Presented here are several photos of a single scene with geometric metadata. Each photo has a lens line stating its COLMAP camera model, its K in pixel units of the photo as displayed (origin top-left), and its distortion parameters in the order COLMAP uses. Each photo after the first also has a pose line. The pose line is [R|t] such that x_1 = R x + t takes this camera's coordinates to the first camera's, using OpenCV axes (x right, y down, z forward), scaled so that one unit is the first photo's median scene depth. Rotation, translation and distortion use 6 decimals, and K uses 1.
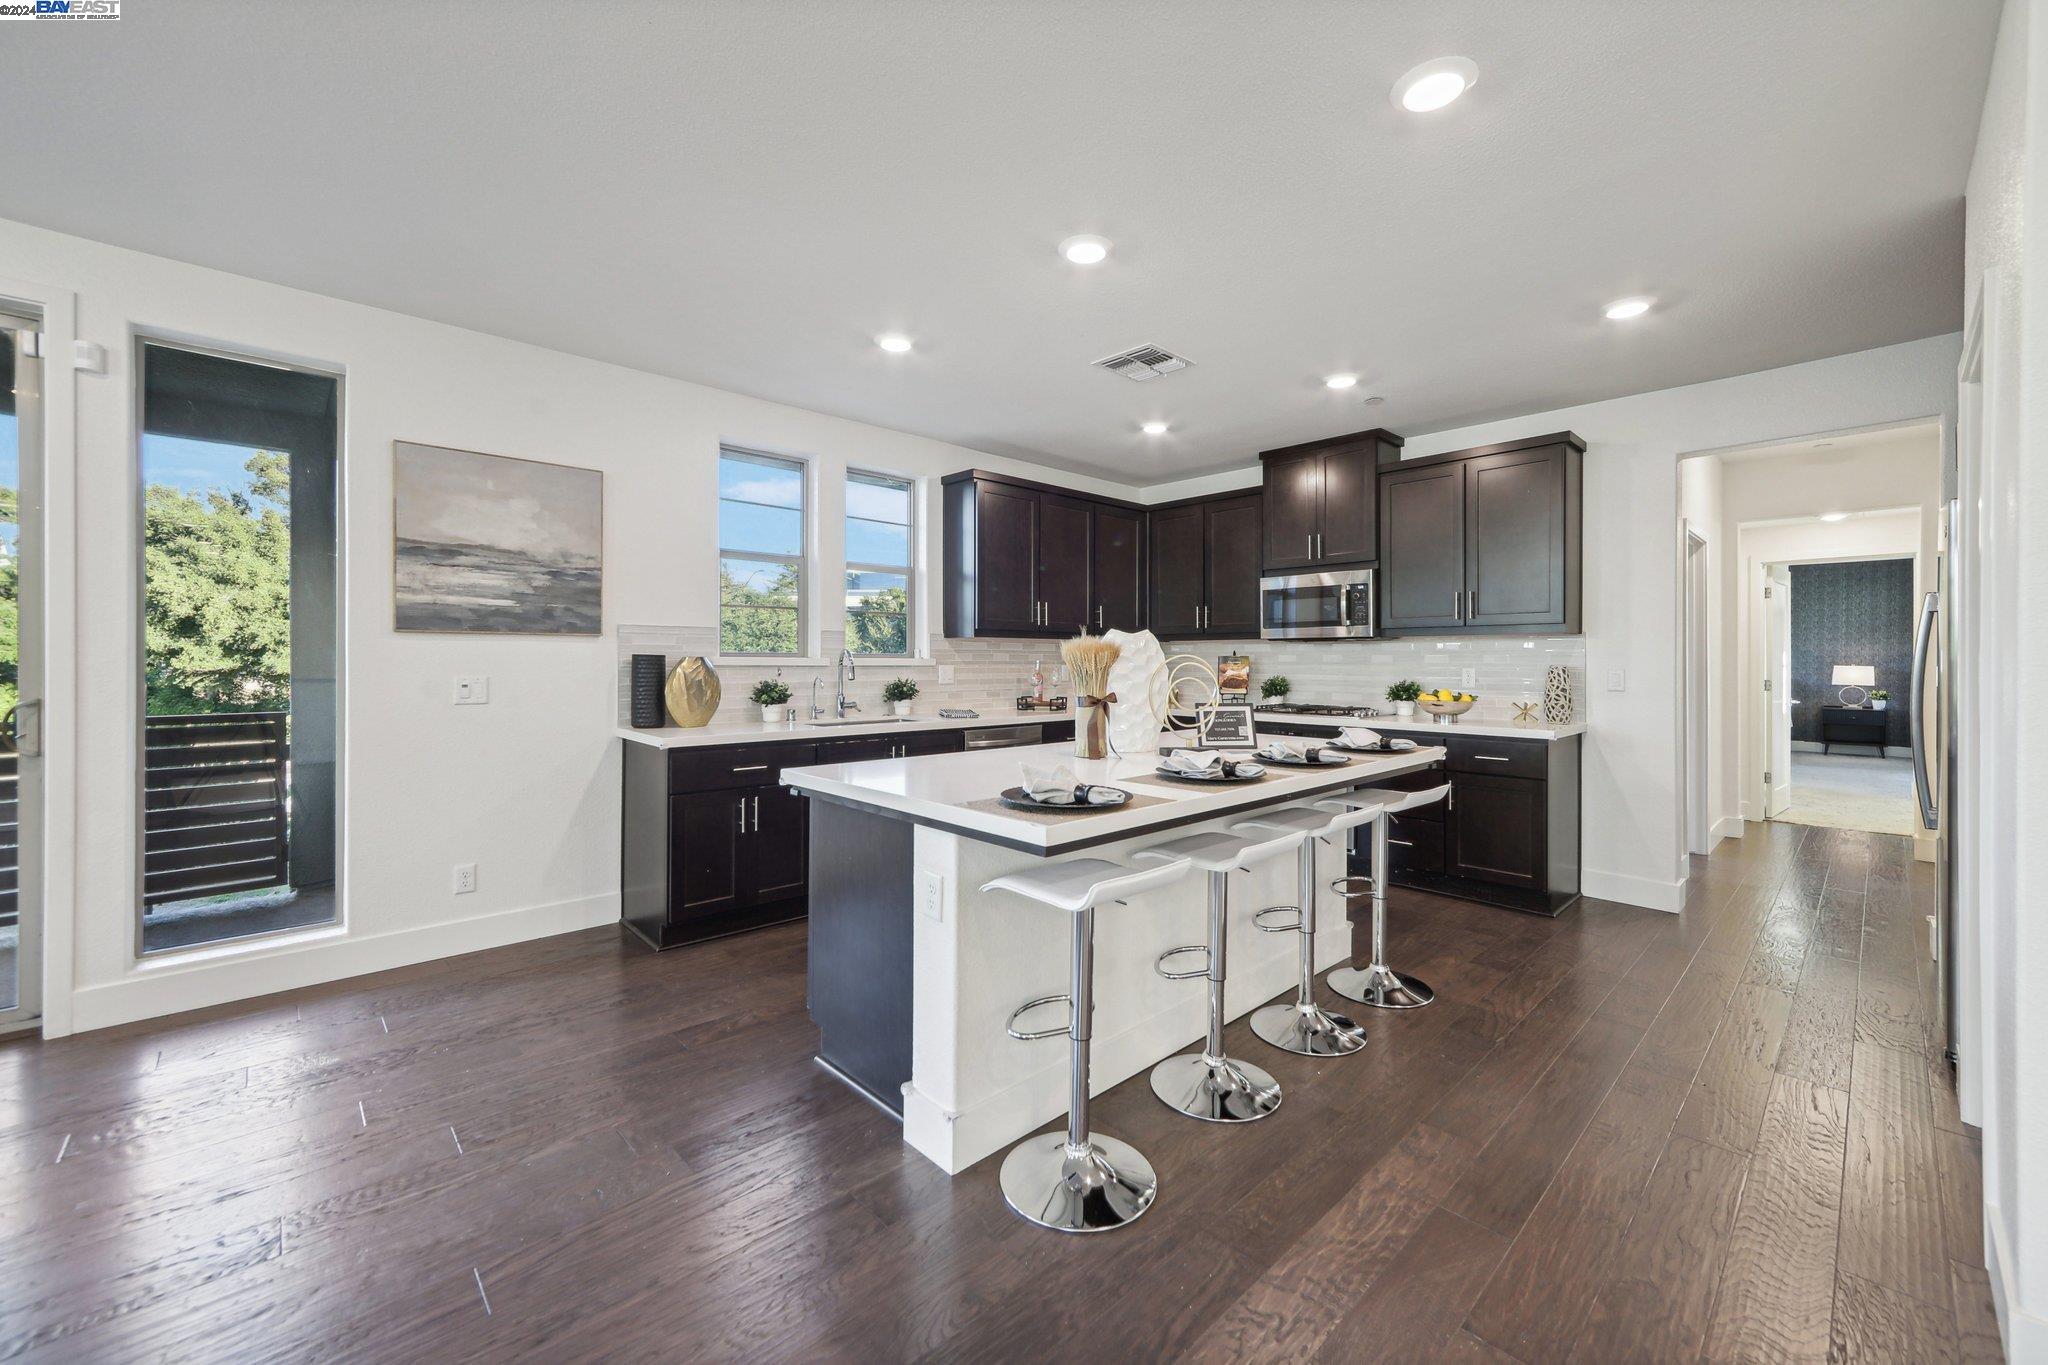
lens RADIAL K [[826.0, 0, 1017.3], [0, 826.0, 664.2], [0, 0, 1]] dist [-0.003065, 0.000391]
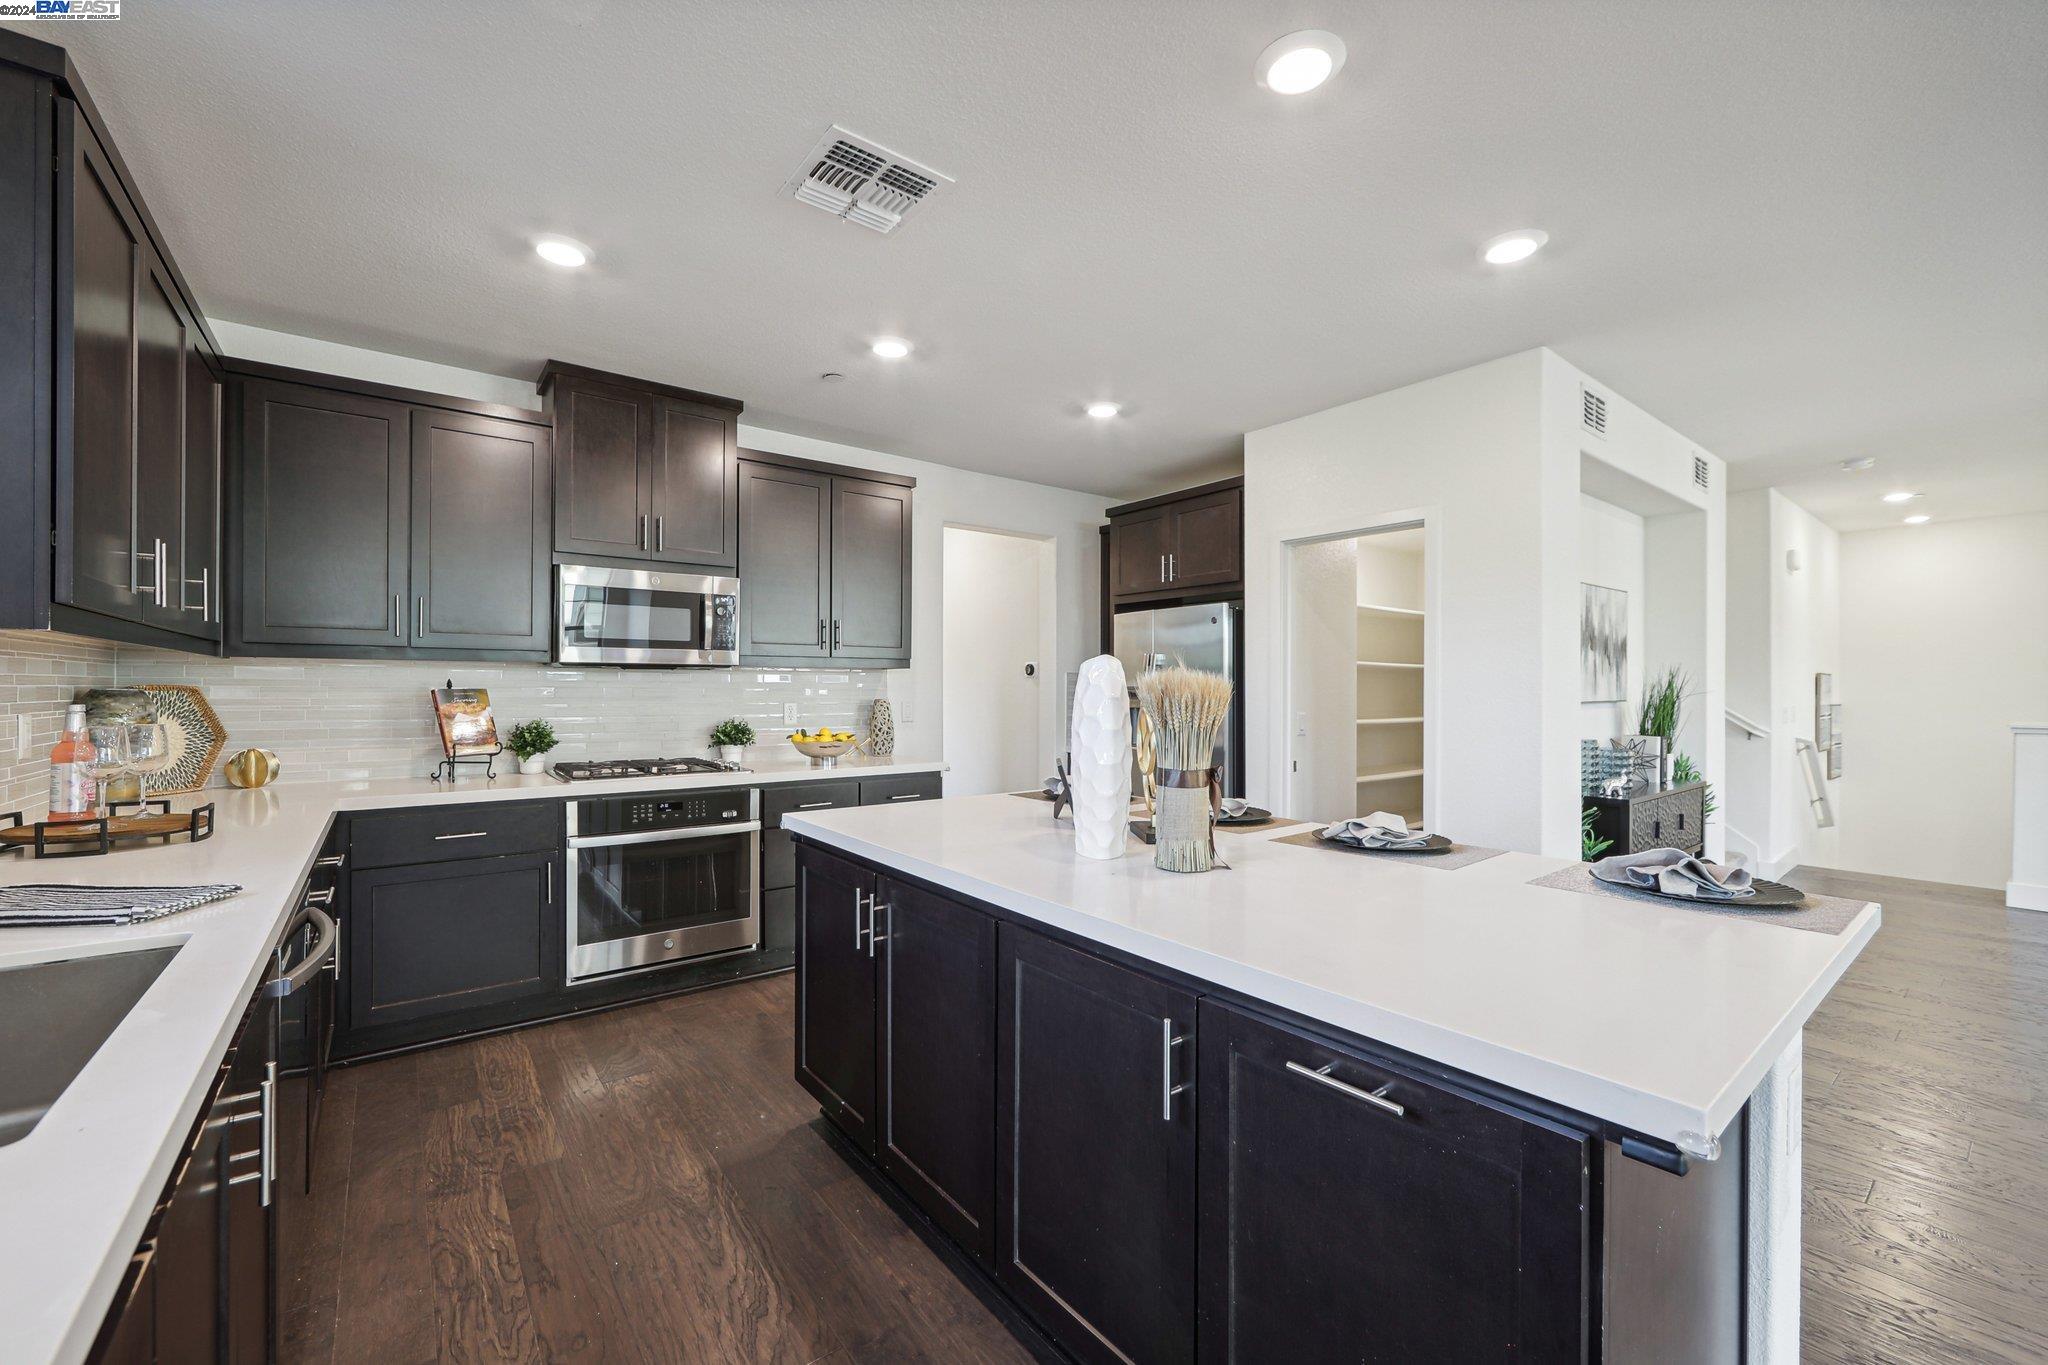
lens RADIAL K [[814.2, 0, 1013.8], [0, 814.2, 694.1], [0, 0, 1]] dist [-0.001636, -0.000050]
pose [[0.100564, -0.003846, 0.994923, -0.356707], [0.004525, 0.999984, 0.003408, -0.007597], [-0.994920, 0.004159, 0.100579, 0.716737]]
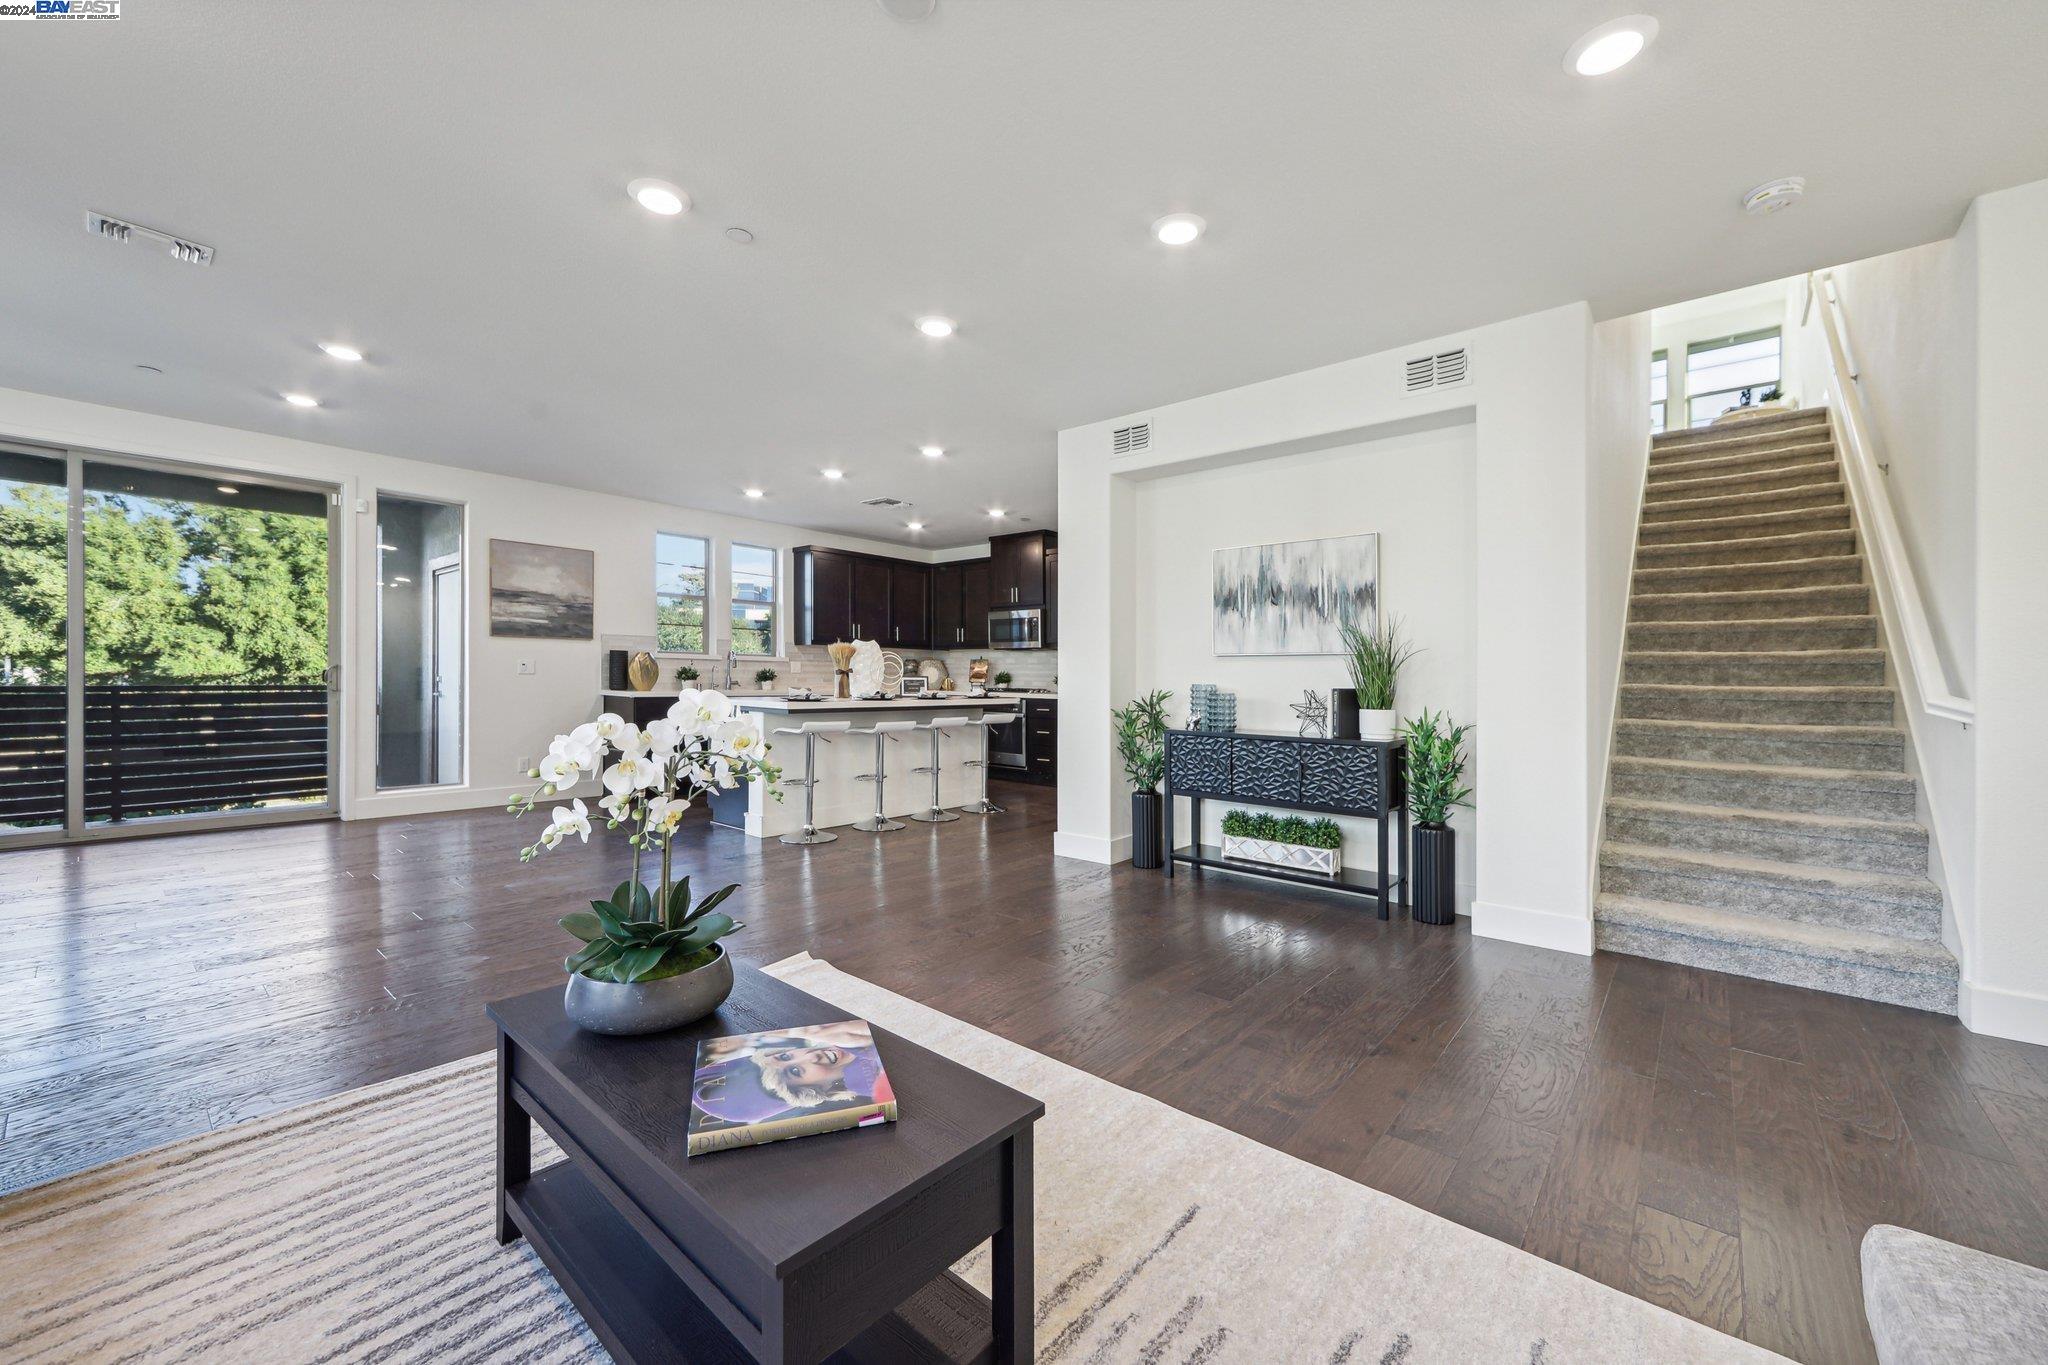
lens RADIAL K [[814.2, 0, 1013.8], [0, 814.2, 694.1], [0, 0, 1]] dist [-0.001636, -0.000050]
pose [[0.994536, 0.007192, 0.104145, 0.193591], [-0.008945, 0.999826, 0.016374, 0.038545], [-0.104009, -0.017216, 0.994427, -0.722287]]
